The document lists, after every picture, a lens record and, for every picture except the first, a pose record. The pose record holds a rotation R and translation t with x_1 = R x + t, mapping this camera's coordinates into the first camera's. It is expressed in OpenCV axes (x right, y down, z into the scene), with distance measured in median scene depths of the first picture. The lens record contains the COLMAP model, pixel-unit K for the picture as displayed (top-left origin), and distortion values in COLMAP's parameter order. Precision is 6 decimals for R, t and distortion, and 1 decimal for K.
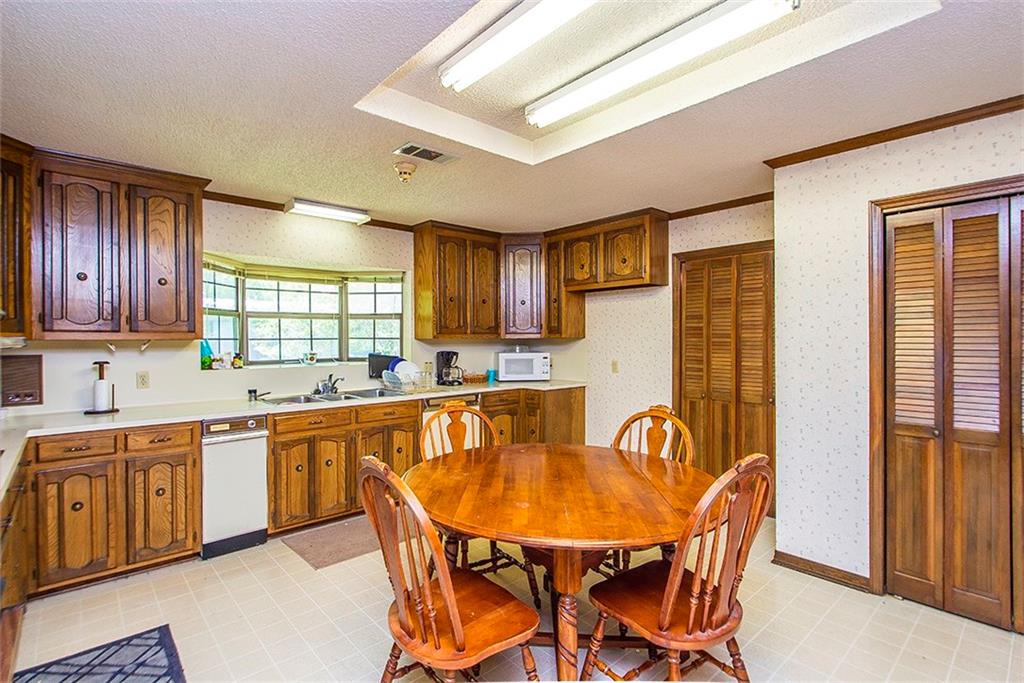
lens RADIAL K [[483.7, 0, 502.6], [0, 483.7, 341.9], [0, 0, 1]] dist [0.001572, -0.001557]
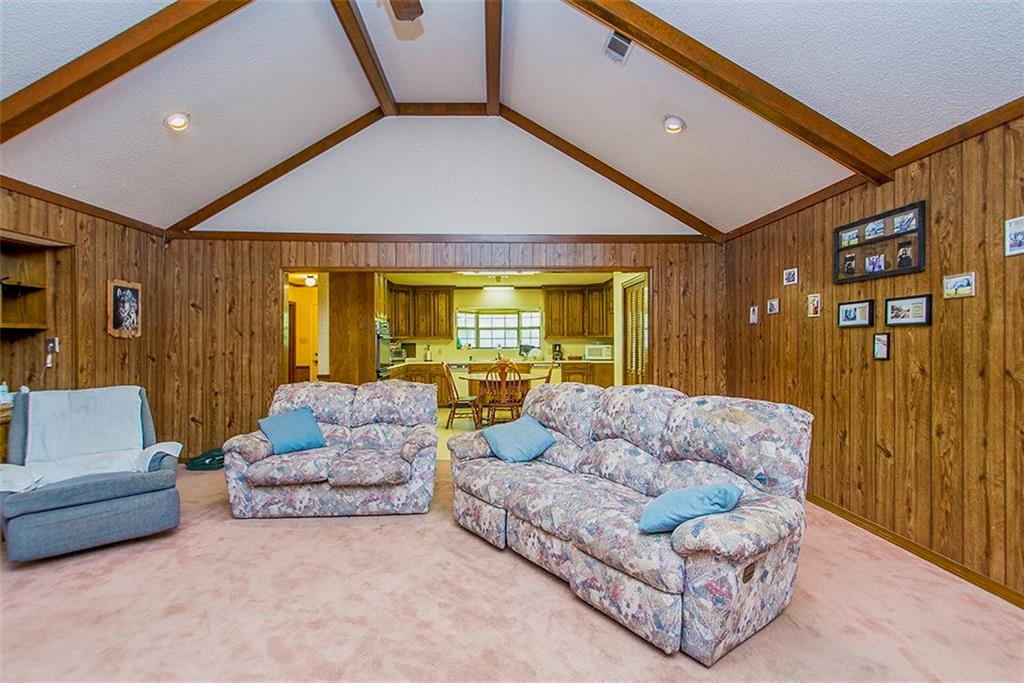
lens RADIAL K [[483.7, 0, 506.5], [0, 483.7, 341.2], [0, 0, 1]] dist [0.001572, -0.001557]
pose [[0.762355, -0.002656, -0.647154, 1.340028], [-0.002703, 0.999970, -0.007289, 0.028337], [0.647154, 0.007306, 0.762324, -0.915834]]
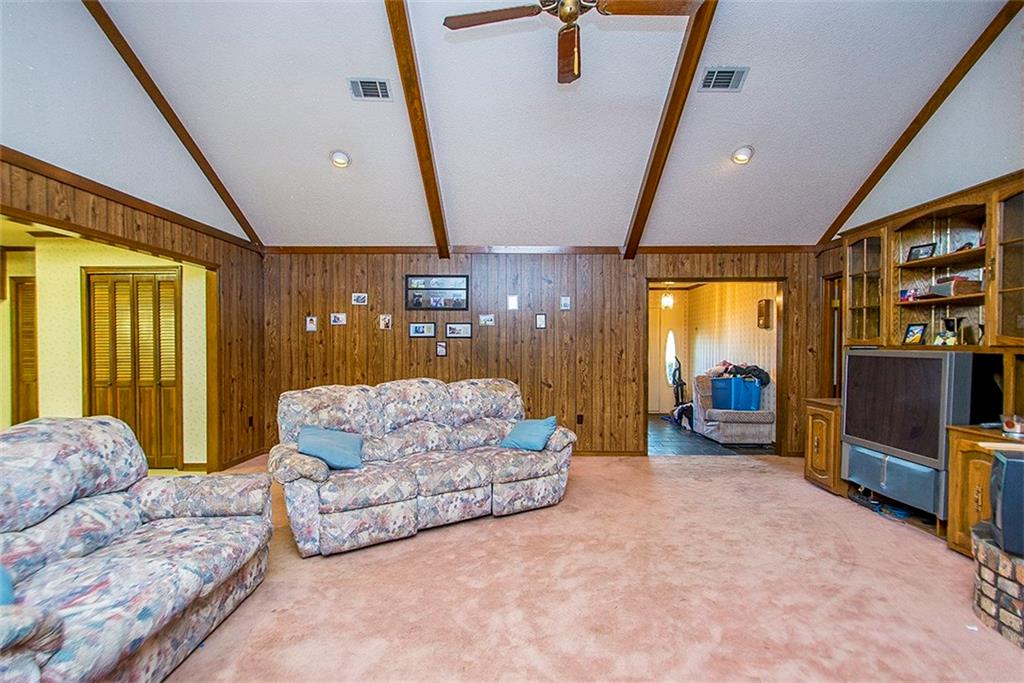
lens RADIAL K [[483.7, 0, 504.4], [0, 483.7, 349.2], [0, 0, 1]] dist [0.001572, -0.001557]
pose [[0.679730, -0.003271, 0.733455, 0.330262], [0.005280, 0.999986, -0.000433, 0.032149], [-0.733444, 0.004166, 0.679737, -1.018117]]
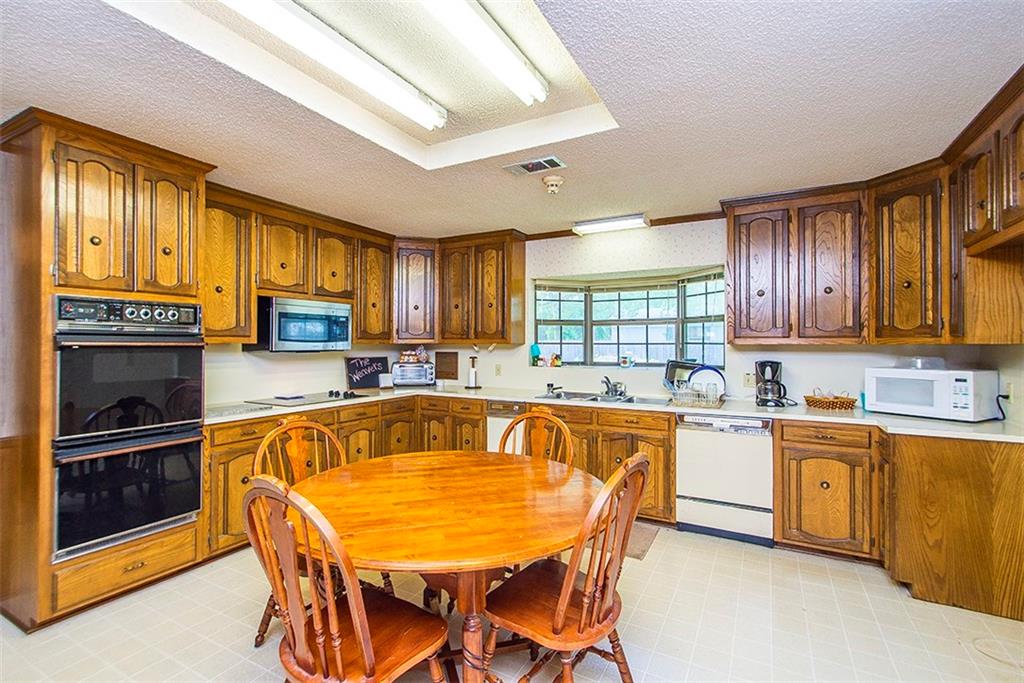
lens RADIAL K [[483.7, 0, 499.3], [0, 483.7, 337.5], [0, 0, 1]] dist [0.001572, -0.001557]
pose [[0.317434, -0.008066, -0.948246, 0.590690], [-0.010503, 0.999873, -0.012021, -0.004550], [0.948222, 0.013775, 0.317309, 0.443514]]
